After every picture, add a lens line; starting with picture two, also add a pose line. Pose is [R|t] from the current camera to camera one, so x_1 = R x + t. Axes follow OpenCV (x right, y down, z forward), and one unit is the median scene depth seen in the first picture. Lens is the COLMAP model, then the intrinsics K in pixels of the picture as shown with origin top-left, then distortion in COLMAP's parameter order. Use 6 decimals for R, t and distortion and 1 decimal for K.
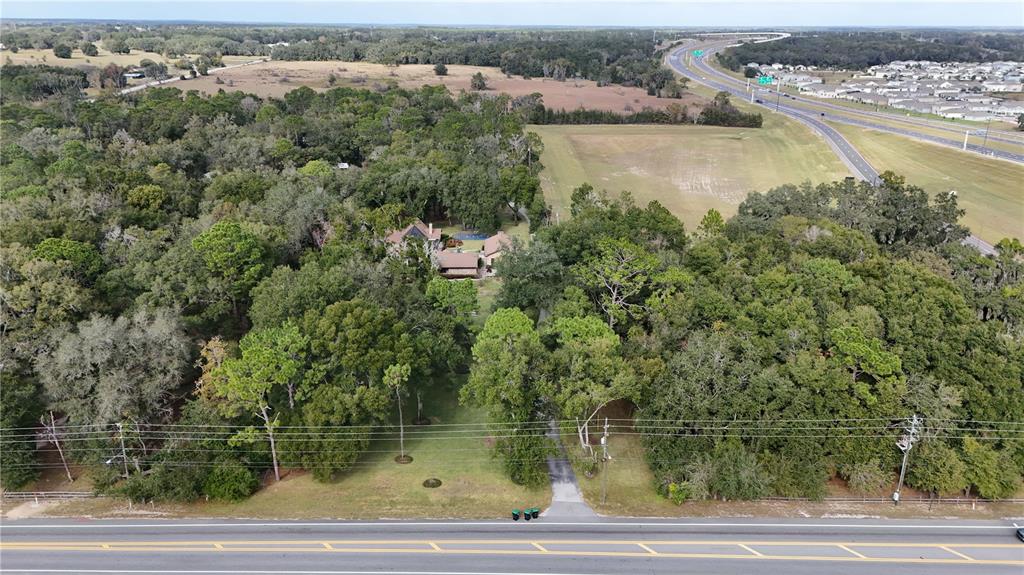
lens RADIAL K [[752.5, 0, 512.0], [0, 752.5, 287.5], [0, 0, 1]] dist [0.081023, -0.080800]
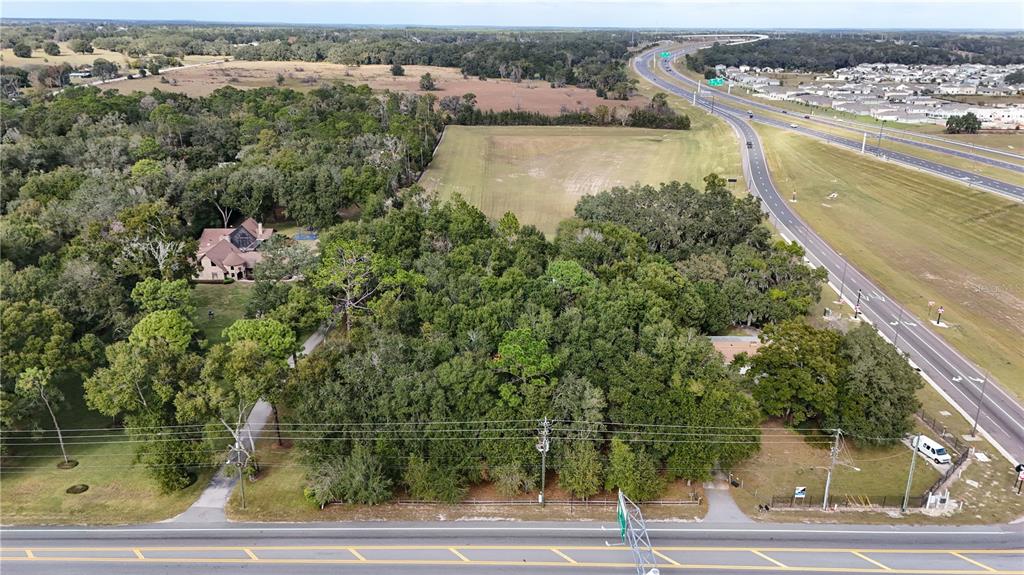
lens RADIAL K [[752.5, 0, 512.0], [0, 752.5, 287.5], [0, 0, 1]] dist [0.081023, -0.080800]
pose [[0.999996, 0.002841, 0.000935, 0.064878], [-0.002840, 0.999995, -0.001354, -0.000196], [-0.000939, 0.001352, 0.999999, 0.001529]]
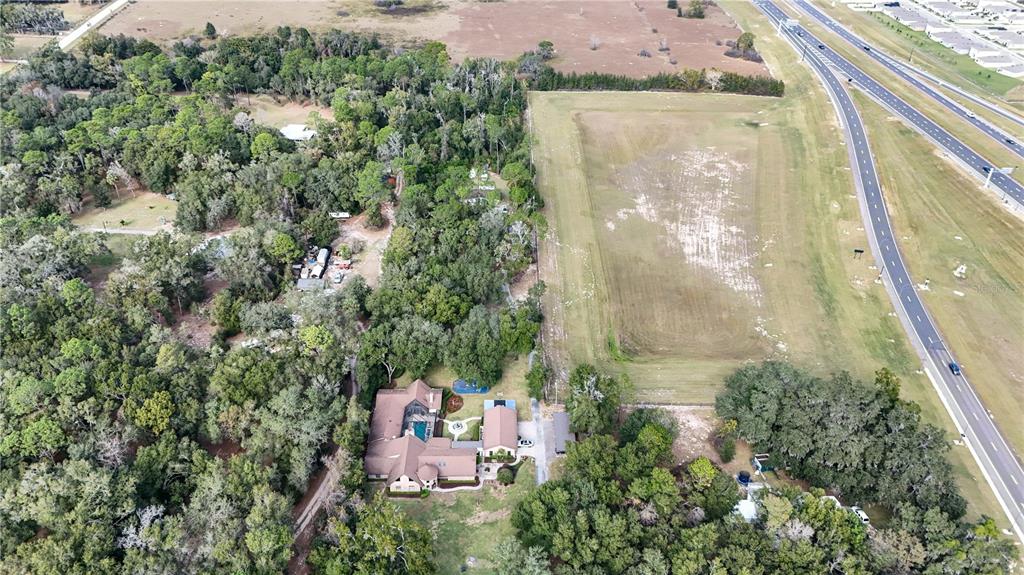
lens RADIAL K [[752.5, 0, 512.0], [0, 752.5, 287.5], [0, 0, 1]] dist [0.081023, -0.080800]
pose [[0.999832, 0.016106, -0.008799, 0.002369], [-0.013496, 0.970145, 0.242149, -0.139338], [0.012437, -0.241989, 0.970199, 0.012713]]
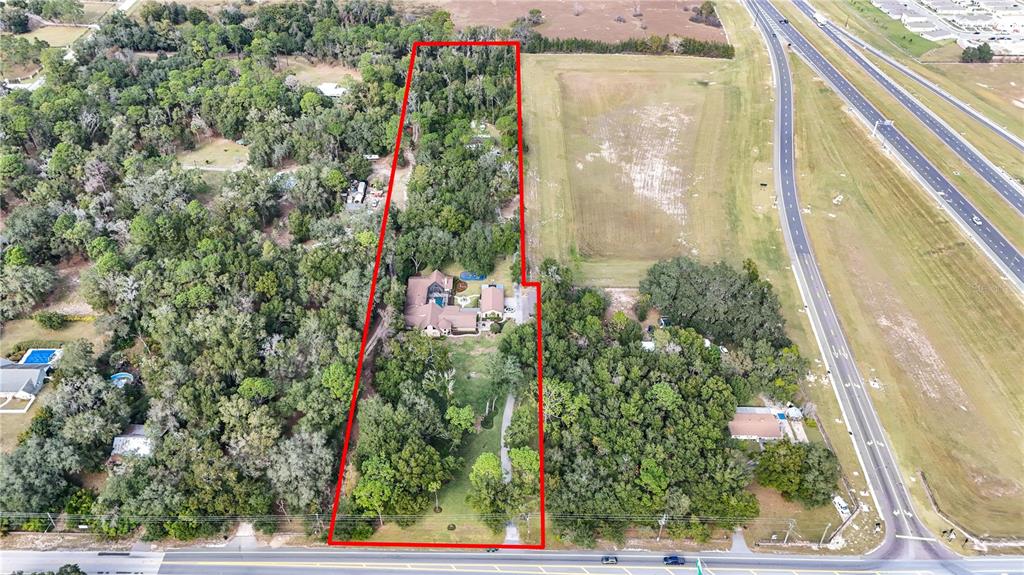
lens RADIAL K [[752.5, 0, 512.0], [0, 752.5, 287.5], [0, 0, 1]] dist [0.081023, -0.080800]
pose [[0.999792, 0.018785, -0.007955, 0.010758], [-0.015441, 0.951669, 0.306738, -0.155765], [0.013333, -0.306552, 0.951761, -0.126970]]
